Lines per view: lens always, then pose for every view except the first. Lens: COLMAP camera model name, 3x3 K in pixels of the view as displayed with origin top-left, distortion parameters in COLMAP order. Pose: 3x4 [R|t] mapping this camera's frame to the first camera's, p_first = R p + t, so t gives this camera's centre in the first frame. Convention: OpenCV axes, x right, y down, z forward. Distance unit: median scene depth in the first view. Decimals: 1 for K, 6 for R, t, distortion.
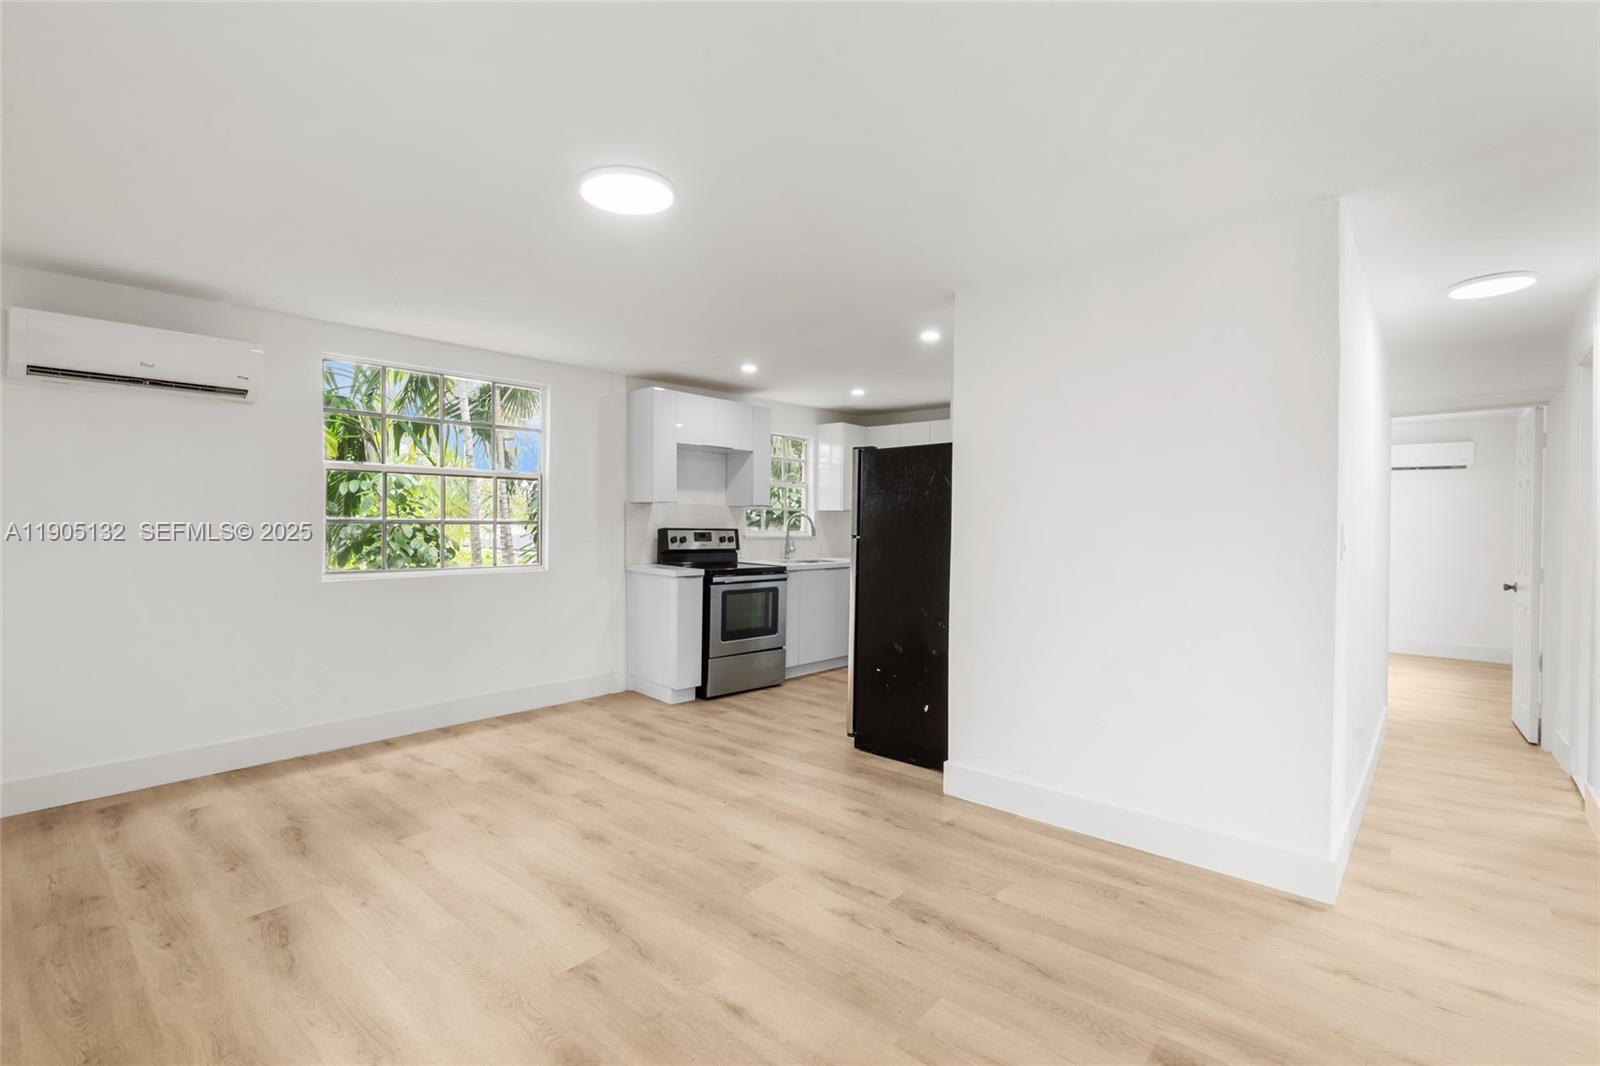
lens RADIAL K [[697.7, 0, 800.0], [0, 697.7, 533.0], [0, 0, 1]] dist [0.000341, 0.000004]
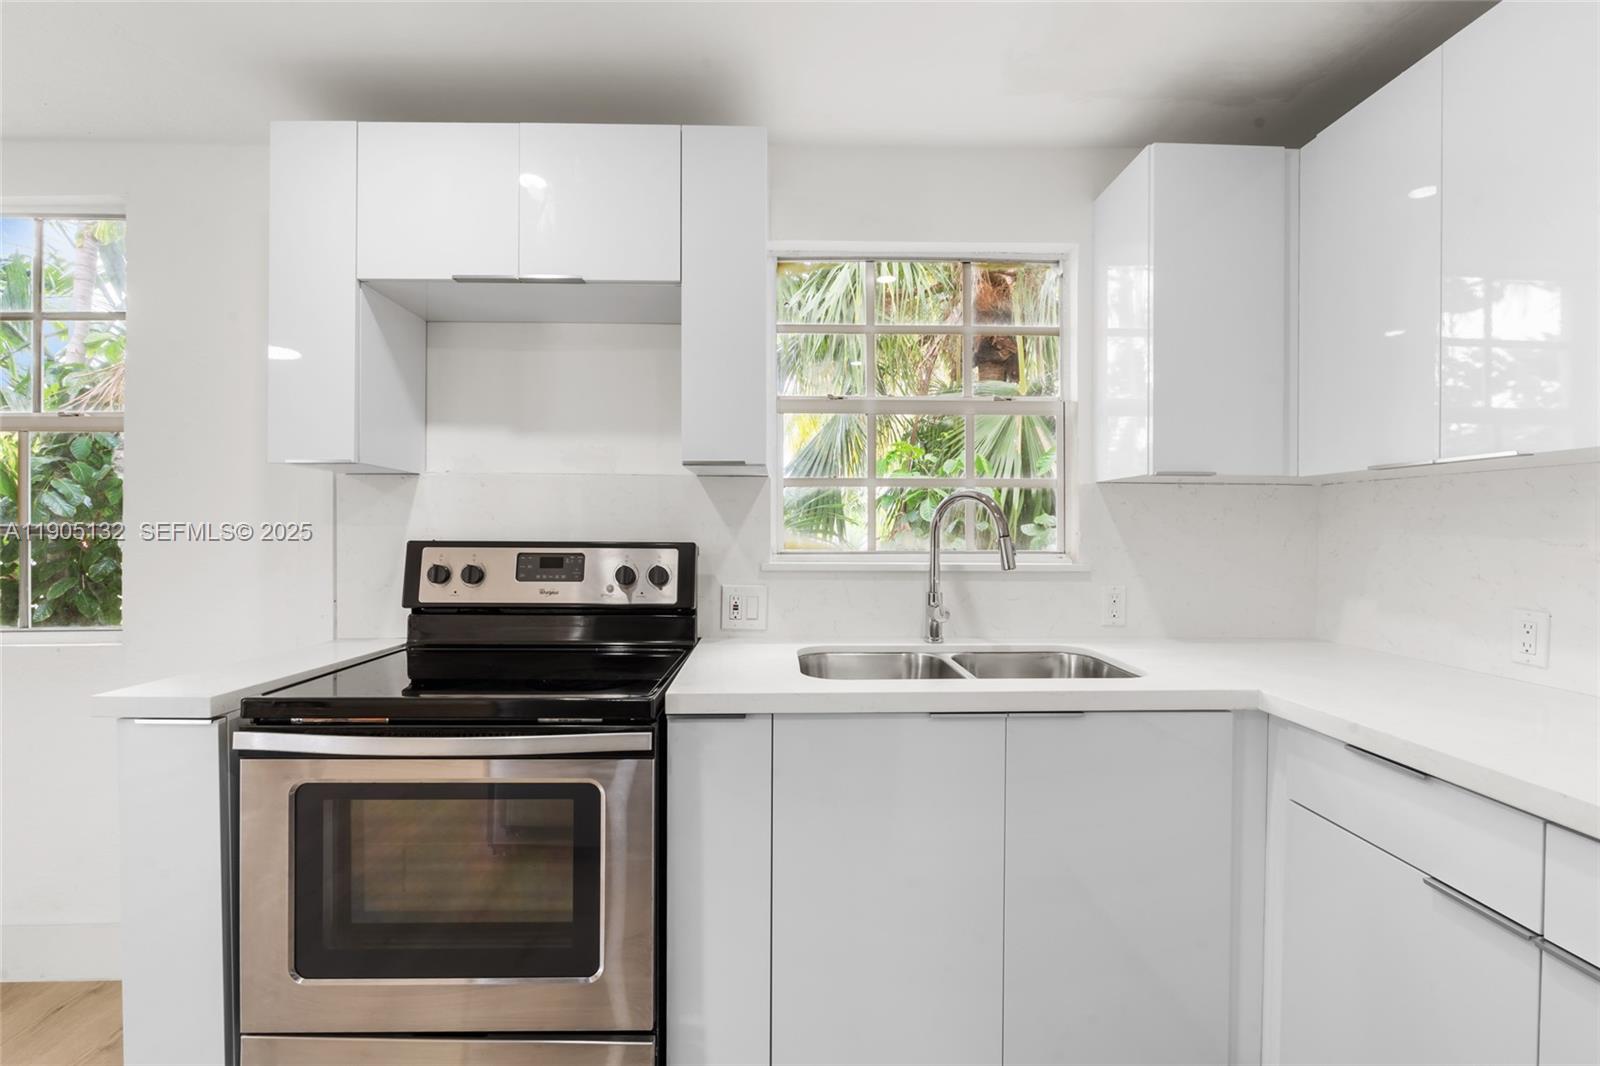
lens RADIAL K [[697.7, 0, 800.0], [0, 697.7, 533.0], [0, 0, 1]] dist [0.000341, 0.000004]
pose [[0.702324, 0.003413, -0.711849, 0.187818], [-0.007049, 0.999973, -0.002161, -0.011120], [0.711823, 0.006536, 0.702329, 0.845910]]
